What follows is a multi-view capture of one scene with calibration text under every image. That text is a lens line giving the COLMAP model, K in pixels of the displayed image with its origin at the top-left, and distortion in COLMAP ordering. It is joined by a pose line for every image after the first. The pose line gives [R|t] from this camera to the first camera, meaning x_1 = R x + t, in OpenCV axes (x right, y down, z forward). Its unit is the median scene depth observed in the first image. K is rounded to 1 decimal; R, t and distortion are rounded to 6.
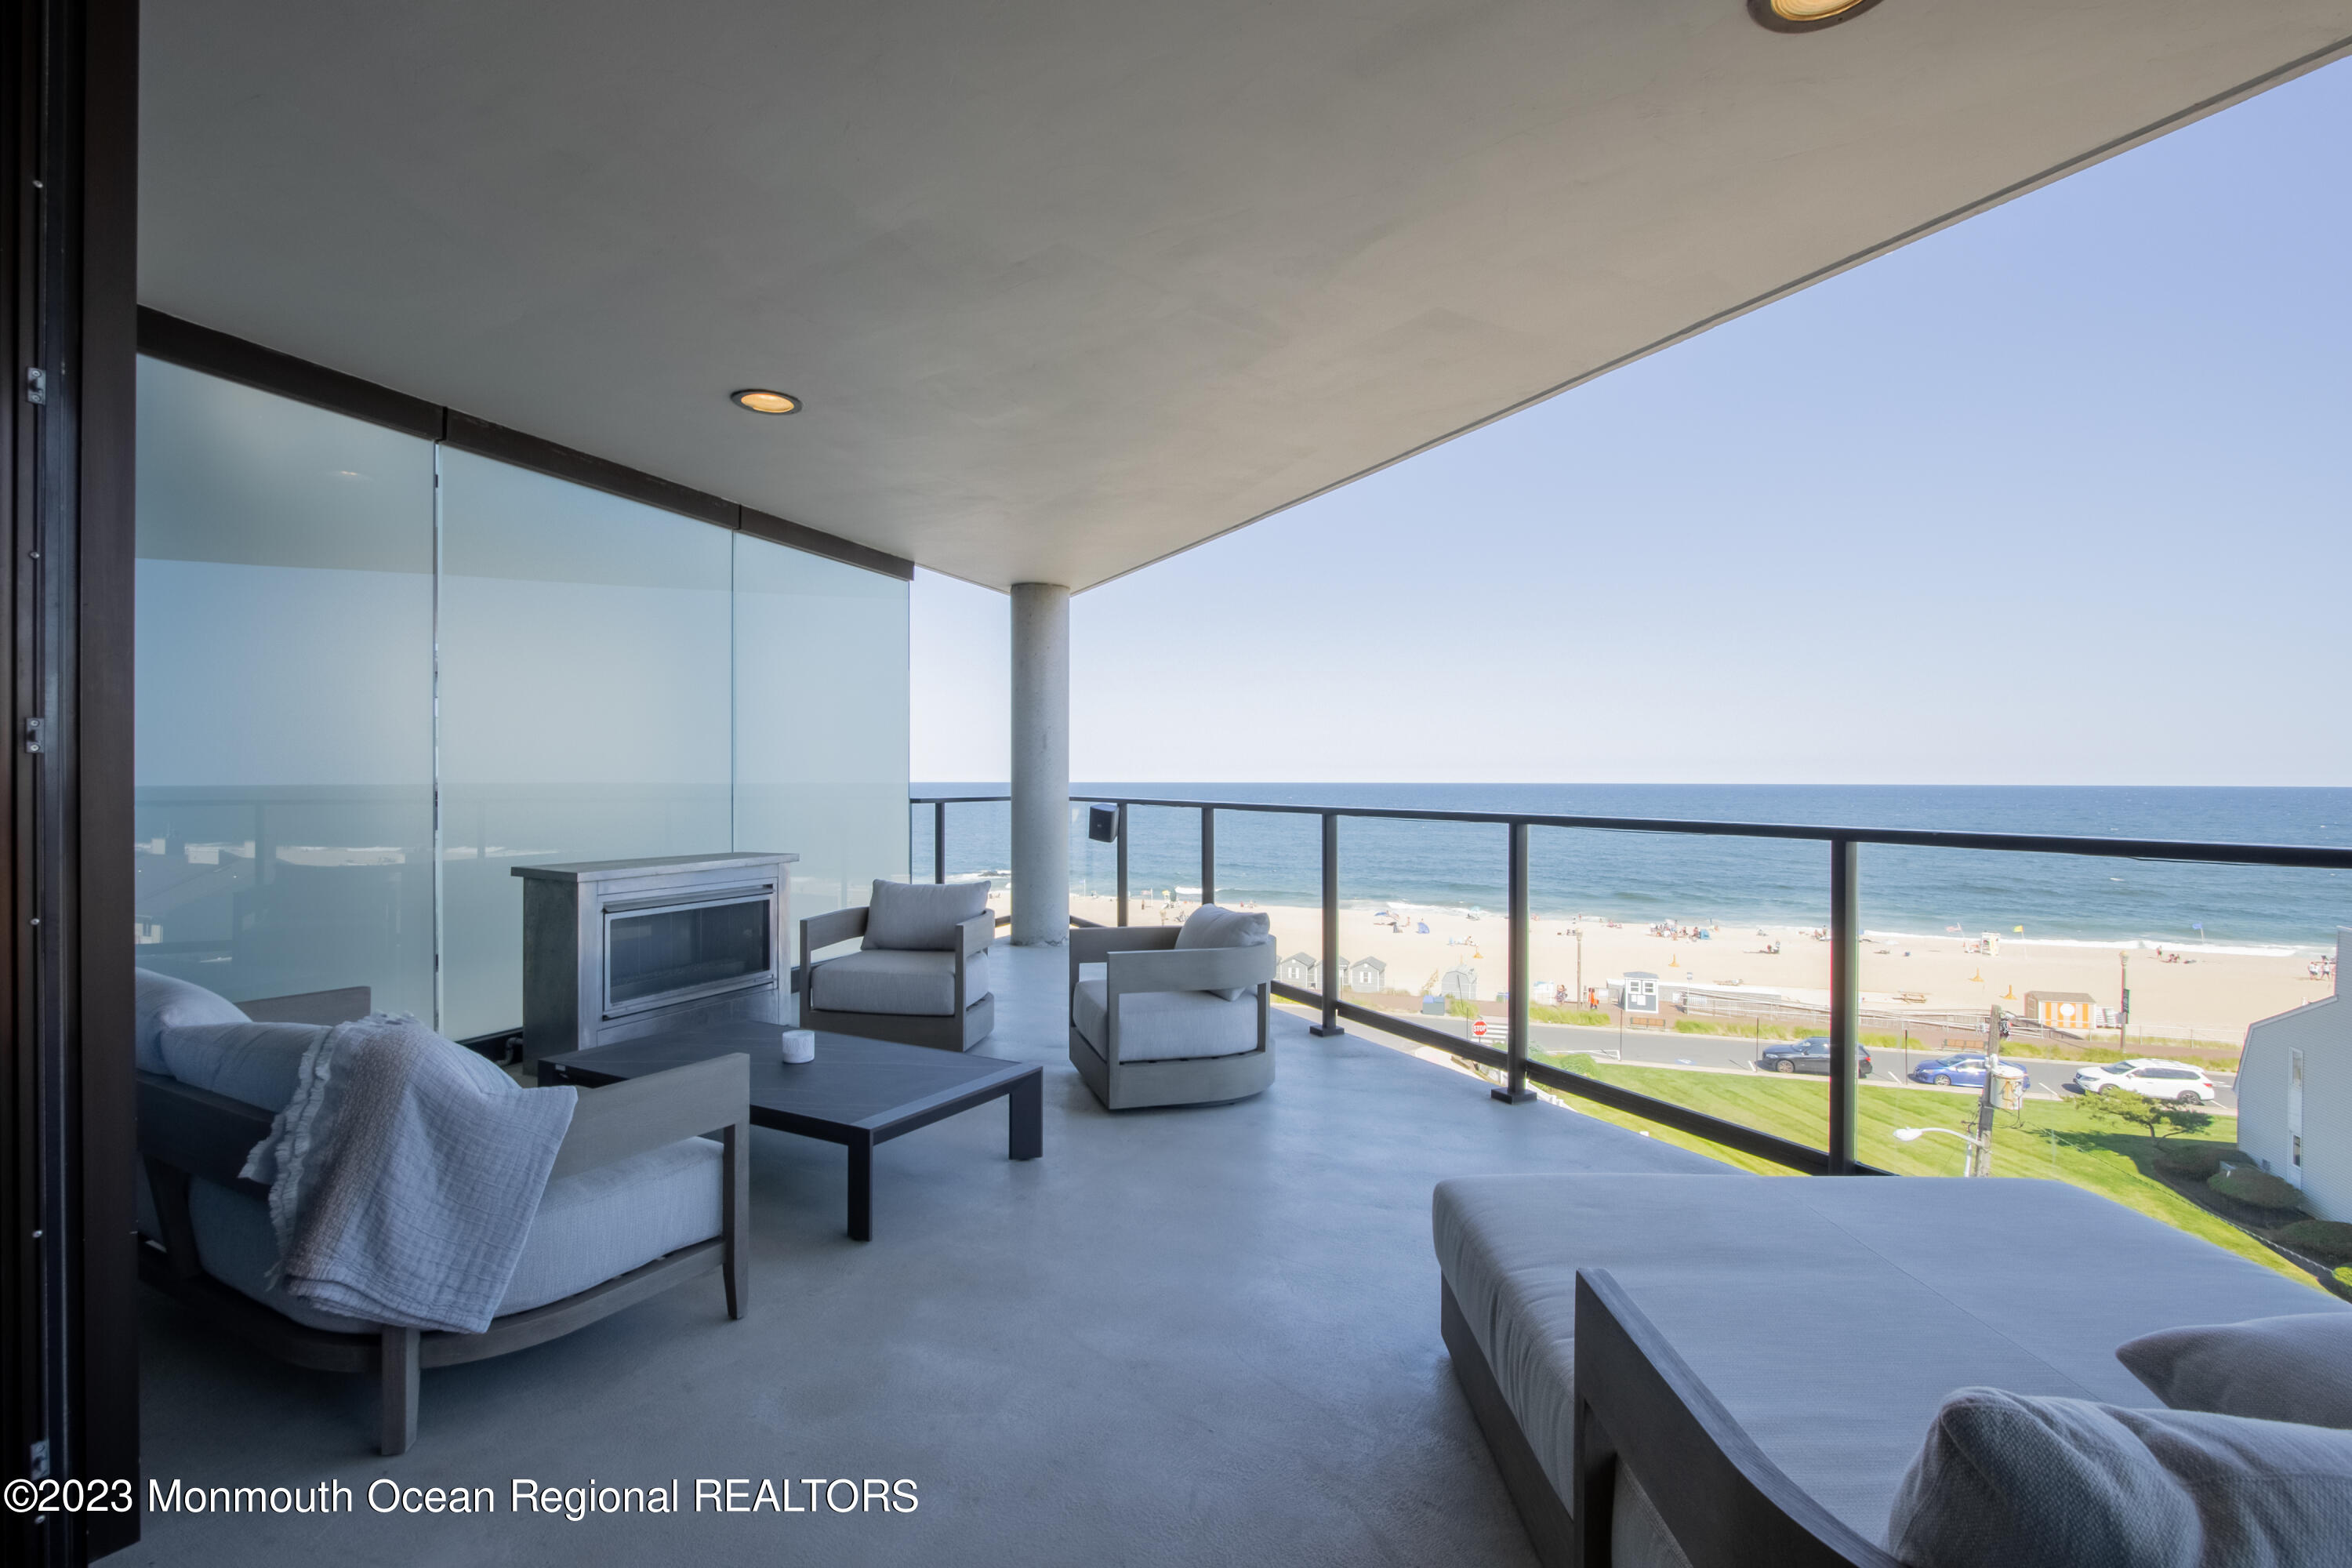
lens RADIAL K [[1146.7, 0, 1175.5], [0, 1146.7, 788.5], [0, 0, 1]] dist [0.000518, -0.000082]
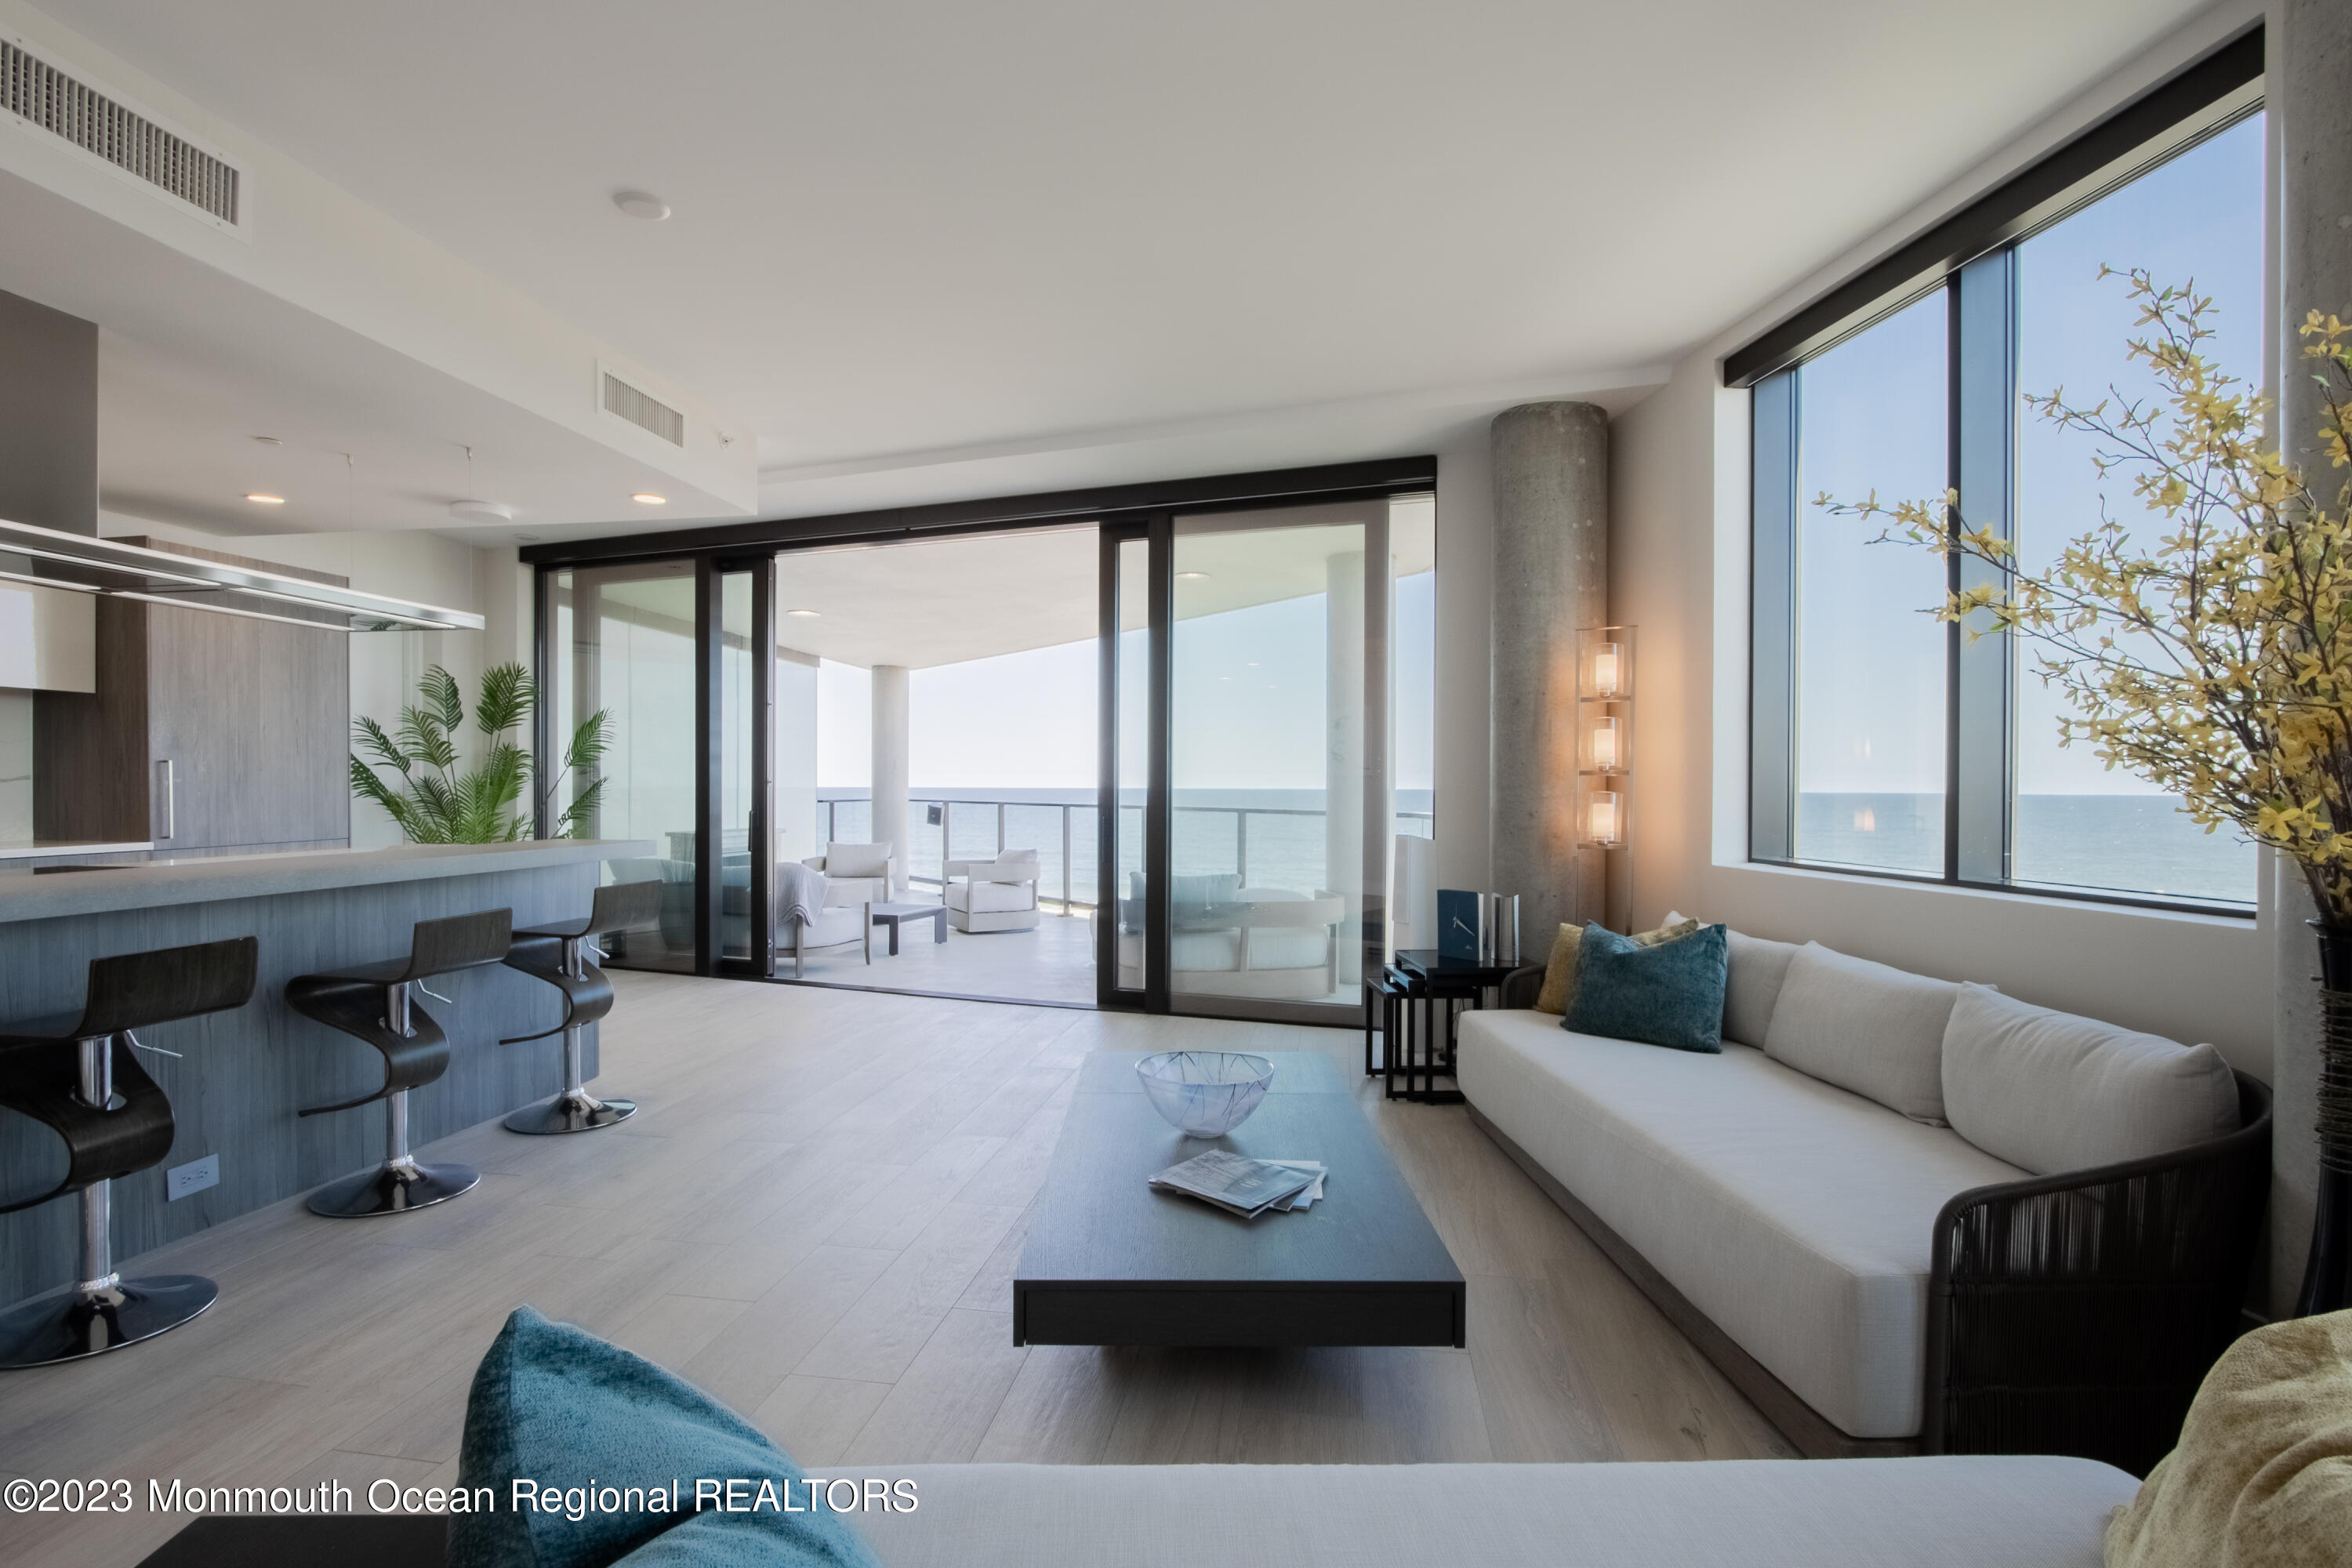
lens RADIAL K [[1146.7, 0, 1173.0], [0, 1146.7, 793.7], [0, 0, 1]] dist [0.000518, -0.000082]
pose [[0.978257, 0.006094, 0.207307, -0.072251], [-0.006644, 0.999976, 0.001958, -0.005774], [-0.207290, -0.003292, 0.978274, -0.722528]]
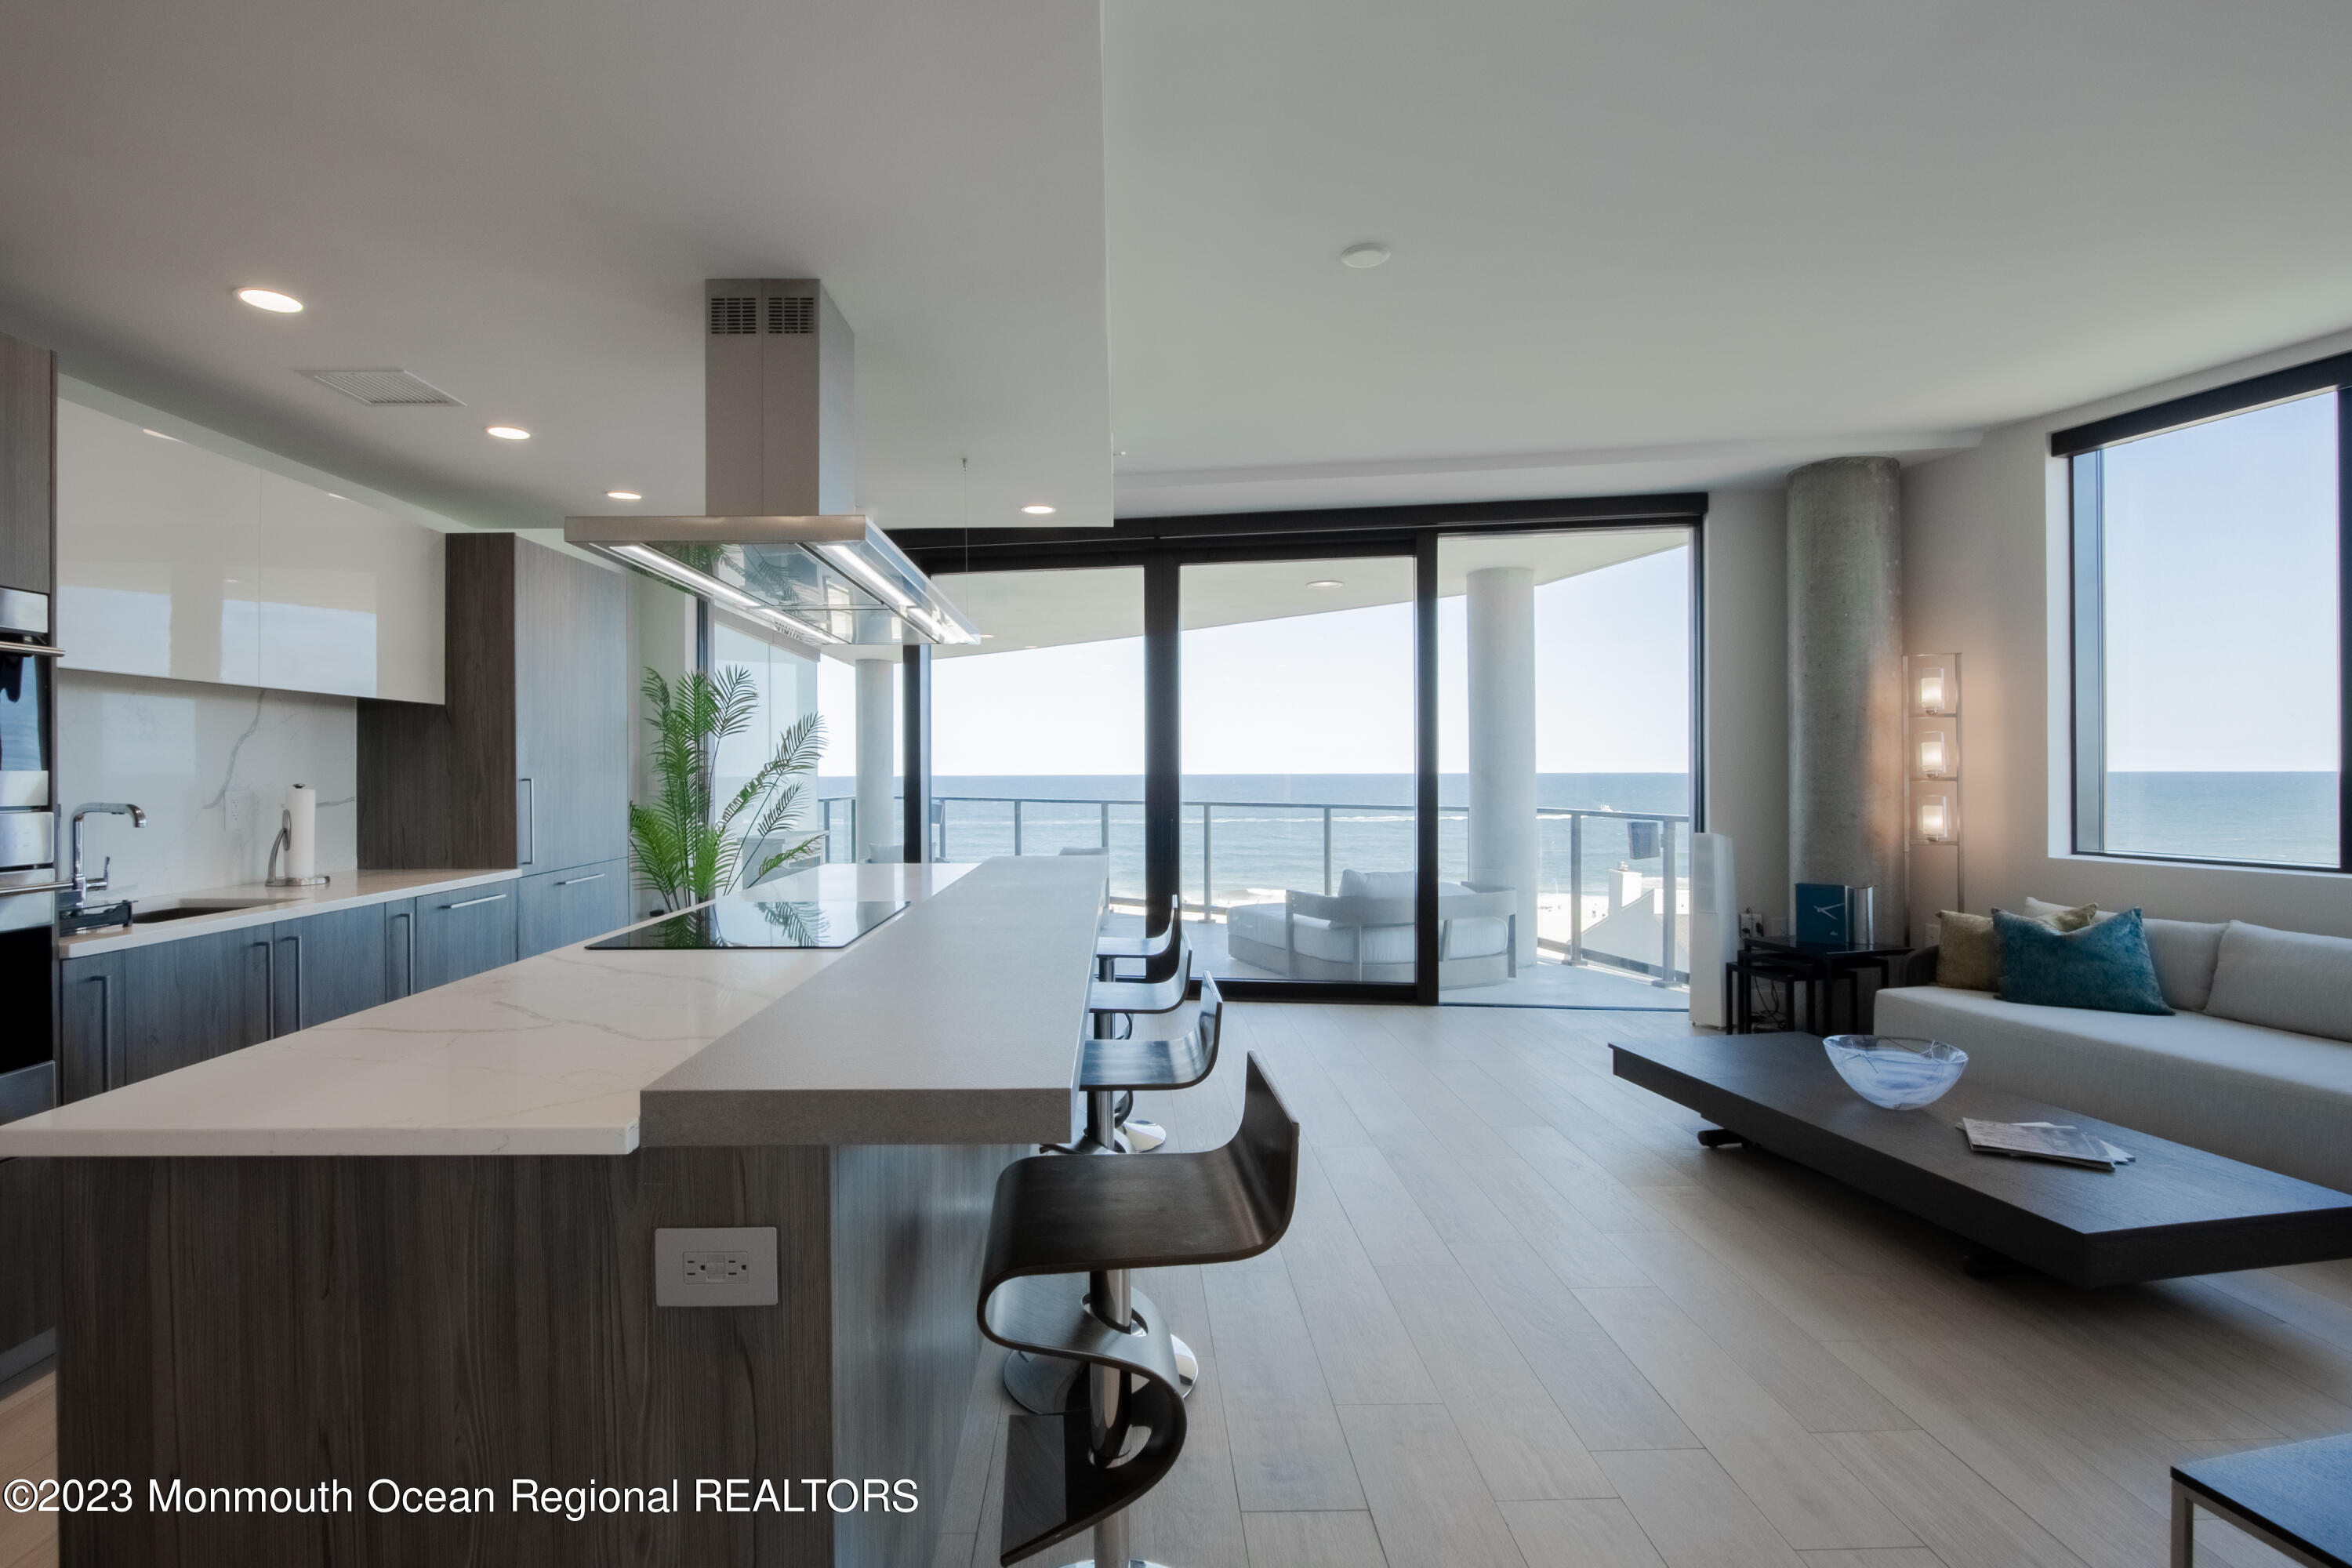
lens RADIAL K [[1146.7, 0, 1187.6], [0, 1146.7, 768.6], [0, 0, 1]] dist [0.000518, -0.000082]
pose [[0.918968, 0.000604, 0.394331, -0.378767], [0.003321, 0.999952, -0.009271, -0.016974], [-0.394317, 0.009830, 0.918922, -0.653190]]
